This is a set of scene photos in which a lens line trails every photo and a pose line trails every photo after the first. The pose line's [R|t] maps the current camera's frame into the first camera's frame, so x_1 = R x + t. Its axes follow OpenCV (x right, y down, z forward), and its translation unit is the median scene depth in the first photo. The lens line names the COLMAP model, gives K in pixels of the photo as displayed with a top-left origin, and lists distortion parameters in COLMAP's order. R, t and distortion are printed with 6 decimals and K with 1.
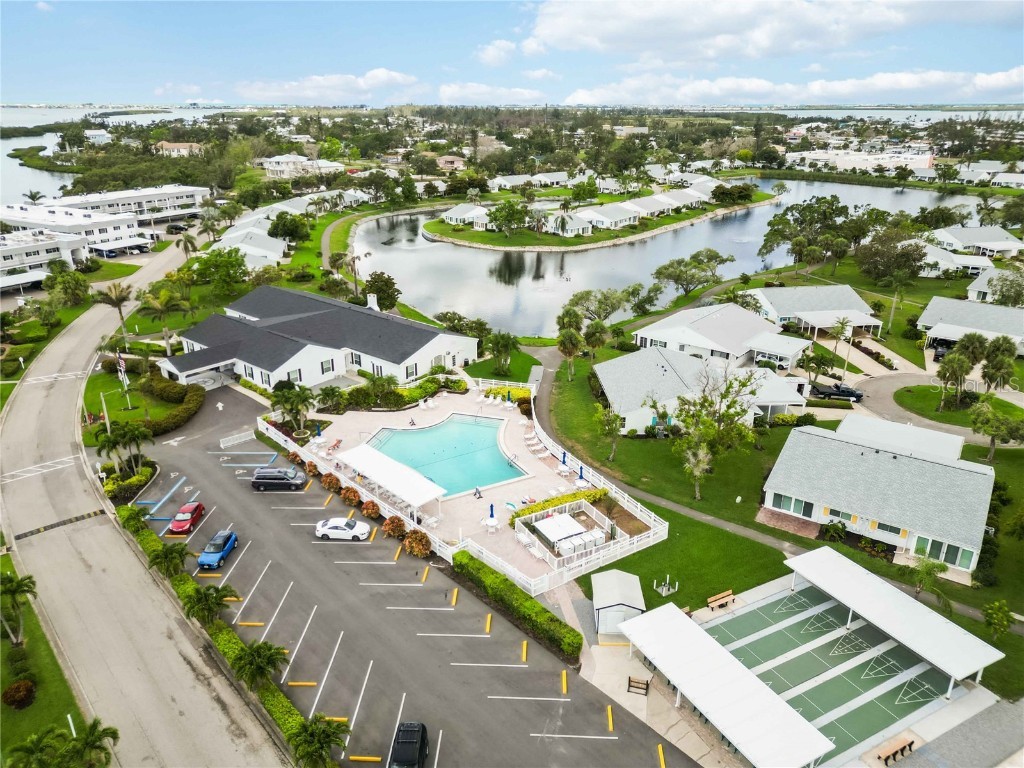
lens RADIAL K [[715.4, 0, 513.2], [0, 715.4, 388.1], [0, 0, 1]] dist [0.060102, -0.052288]
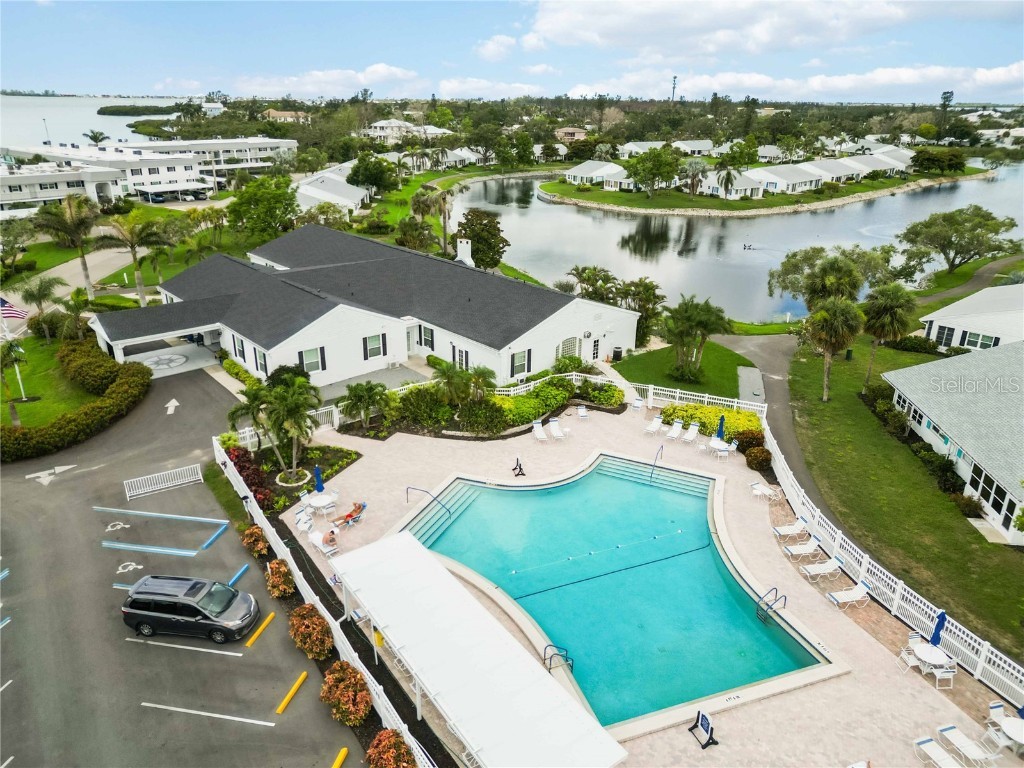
lens RADIAL K [[715.4, 0, 512.4], [0, 715.4, 381.3], [0, 0, 1]] dist [0.060102, -0.052288]
pose [[0.988652, 0.063433, -0.136173, -0.067342], [-0.064304, 0.997928, -0.002002, -0.007884], [0.135764, 0.010735, 0.990683, 0.420912]]
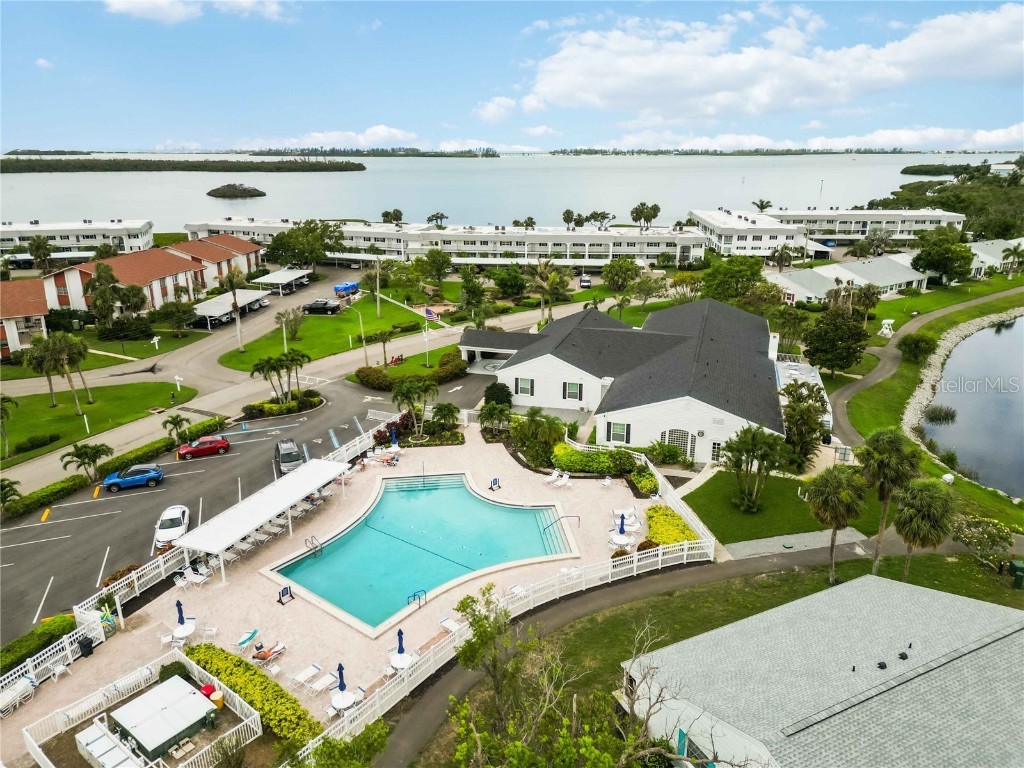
lens RADIAL K [[715.4, 0, 511.1], [0, 715.4, 385.2], [0, 0, 1]] dist [0.060102, -0.052288]
pose [[0.389513, 0.284255, -0.876059, 0.345528], [-0.337352, 0.929112, 0.151475, -0.118674], [0.857014, 0.236539, 0.457795, 0.553026]]
